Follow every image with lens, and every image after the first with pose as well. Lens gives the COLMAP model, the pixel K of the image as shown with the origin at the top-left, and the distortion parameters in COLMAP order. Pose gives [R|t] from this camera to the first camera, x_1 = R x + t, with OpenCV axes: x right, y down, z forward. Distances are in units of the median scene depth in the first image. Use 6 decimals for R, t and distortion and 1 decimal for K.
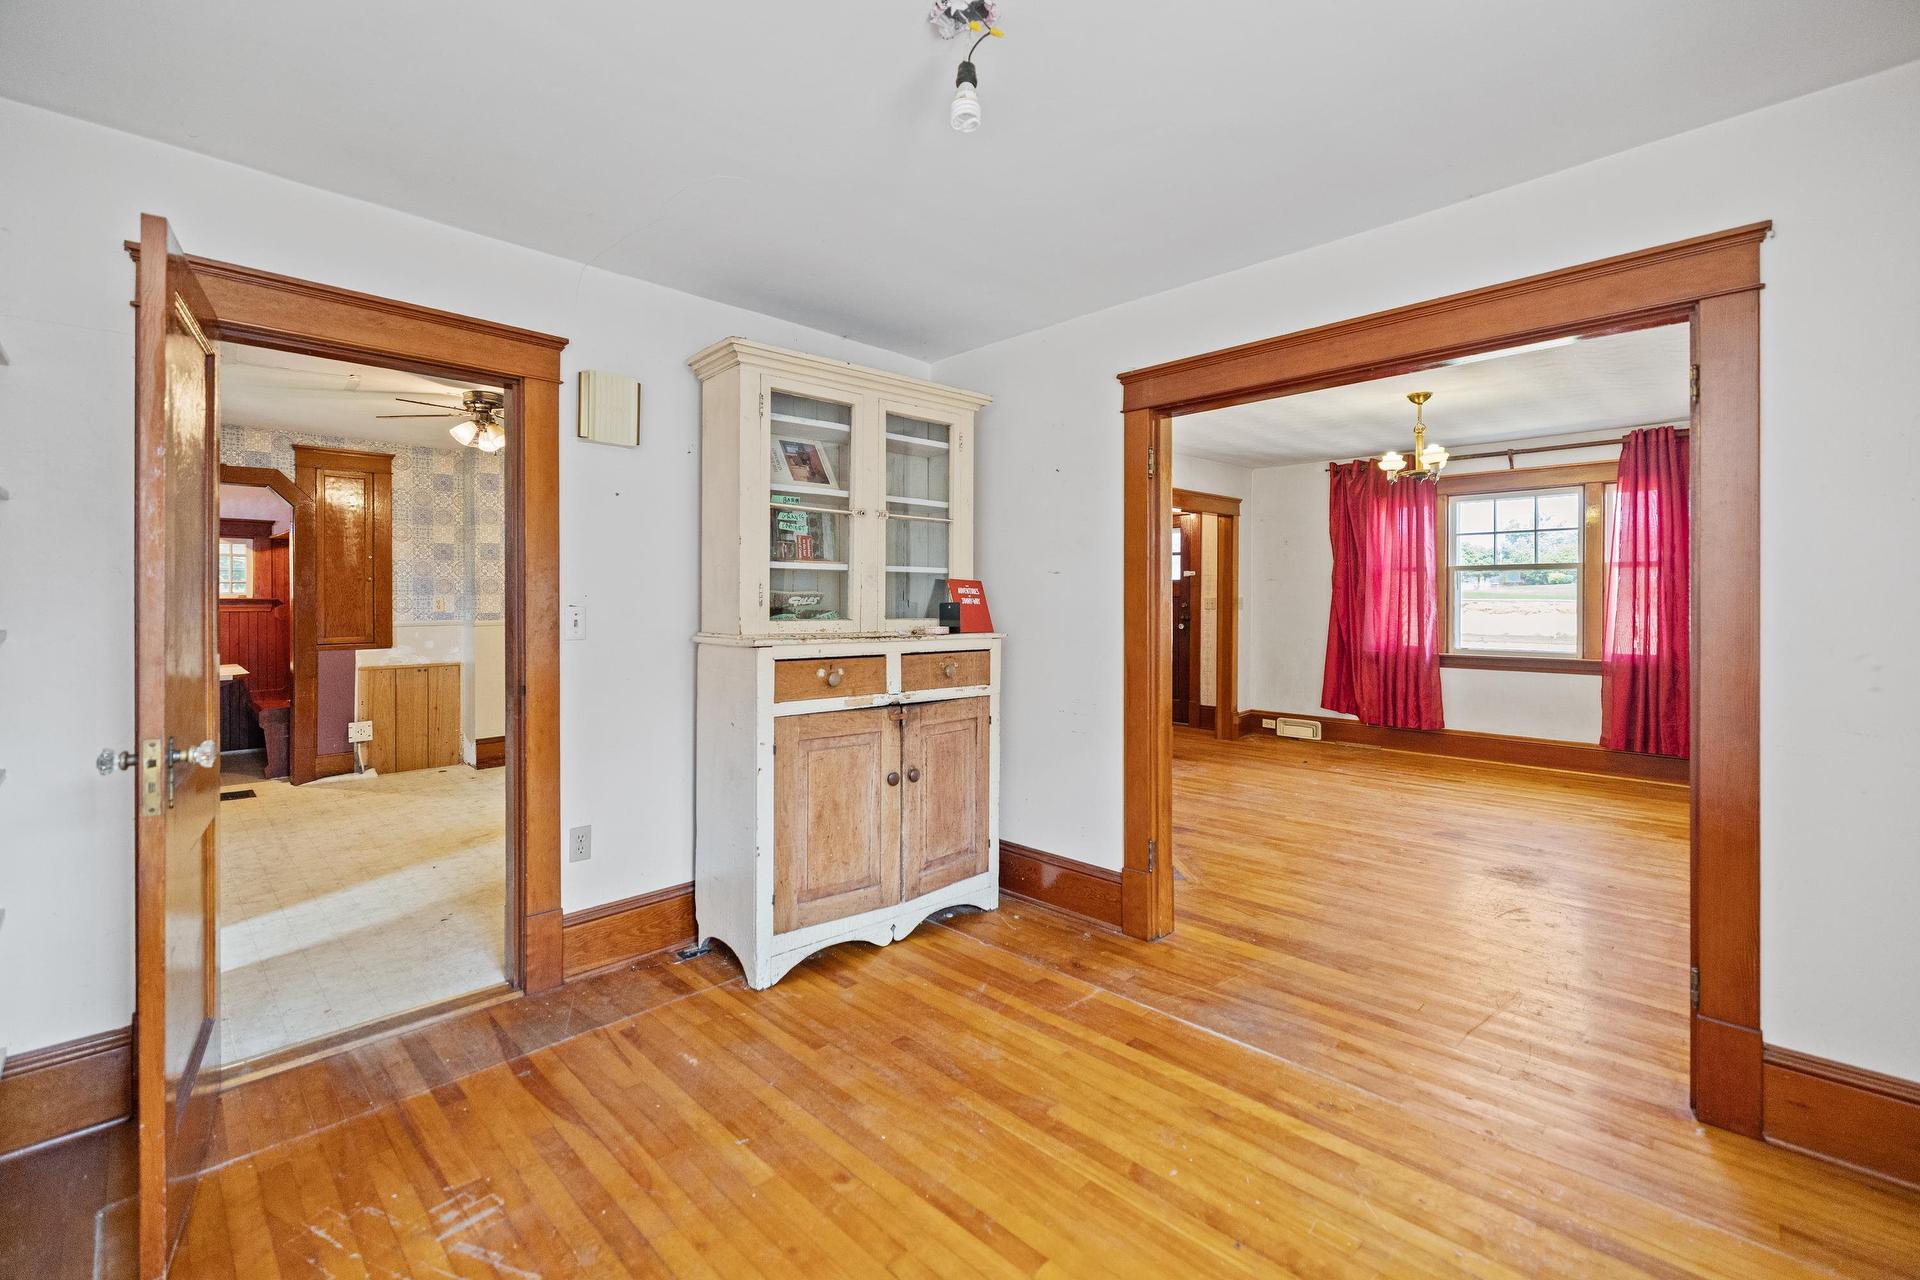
lens RADIAL K [[814.9, 0, 959.7], [0, 814.9, 610.7], [0, 0, 1]] dist [-0.000143, -0.000026]
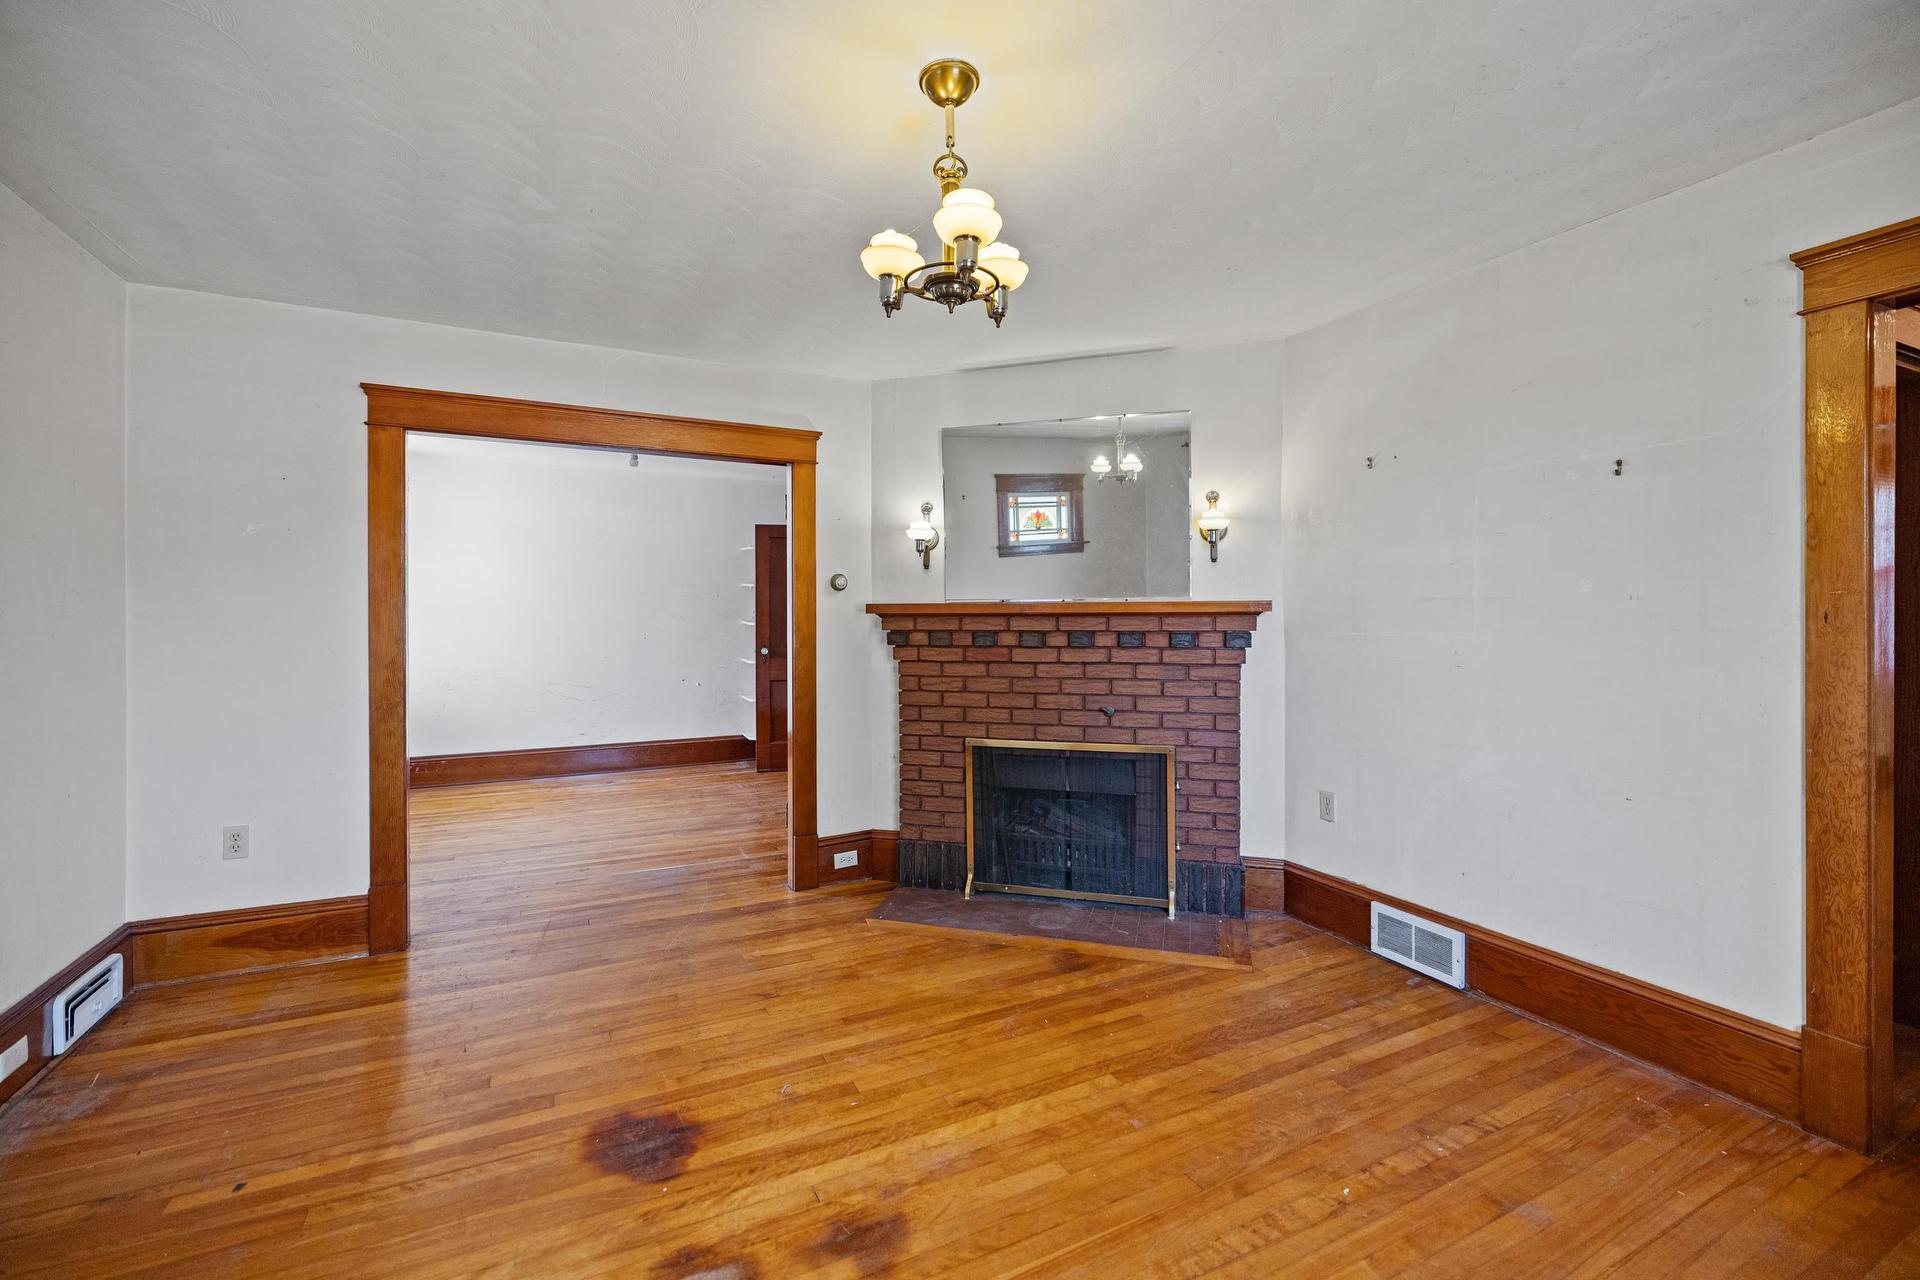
lens RADIAL K [[814.9, 0, 959.7], [0, 814.9, 610.7], [0, 0, 1]] dist [-0.000143, -0.000026]
pose [[-0.318917, -0.000331, -0.947783, 1.315659], [-0.002823, 0.999996, 0.000600, -0.023967], [0.947779, 0.002867, -0.318916, 1.602690]]
